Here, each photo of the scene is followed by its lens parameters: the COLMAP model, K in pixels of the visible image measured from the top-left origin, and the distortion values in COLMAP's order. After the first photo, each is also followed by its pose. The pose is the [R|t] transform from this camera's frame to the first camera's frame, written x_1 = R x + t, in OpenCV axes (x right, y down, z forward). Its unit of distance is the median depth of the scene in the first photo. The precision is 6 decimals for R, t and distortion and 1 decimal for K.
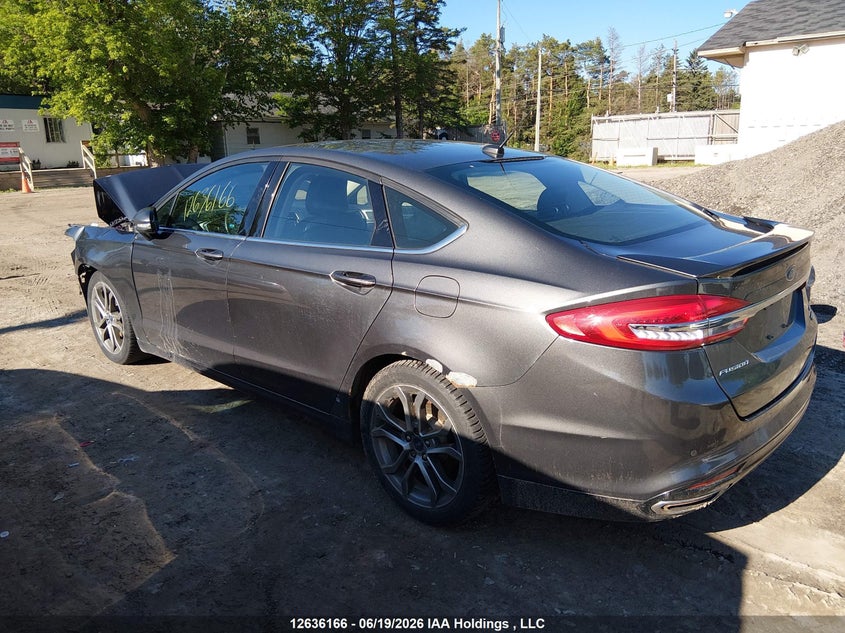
lens RADIAL K [[704.6, 0, 376.7], [0, 704.6, 316.7], [0, 0, 1]] dist [0.077350, -0.132021]
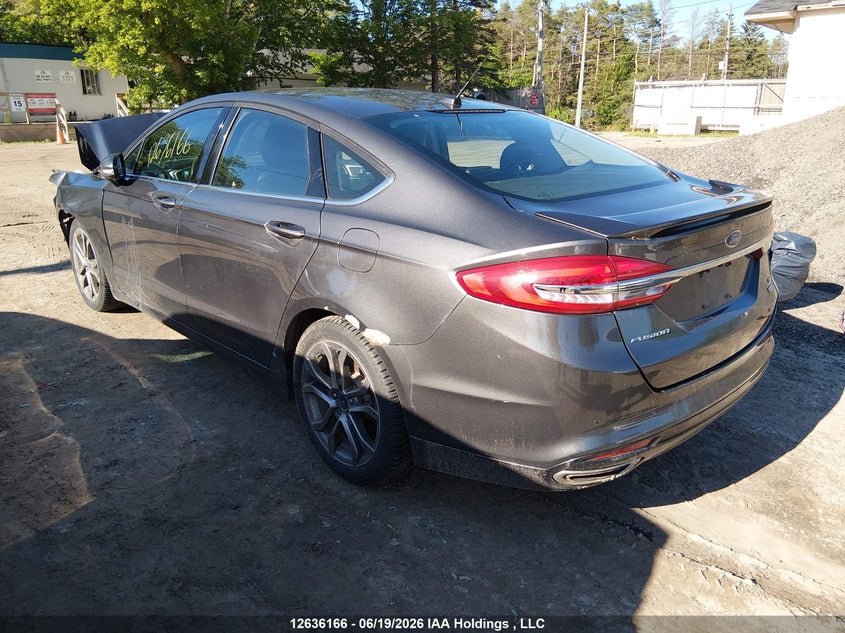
lens RADIAL K [[704.6, 0, 376.7], [0, 704.6, 316.7], [0, 0, 1]] dist [0.077350, -0.132021]
pose [[0.997104, 0.045910, -0.060632, 0.111990], [-0.042936, 0.997852, 0.049469, 0.008809], [0.062773, -0.046722, 0.996934, 0.022993]]
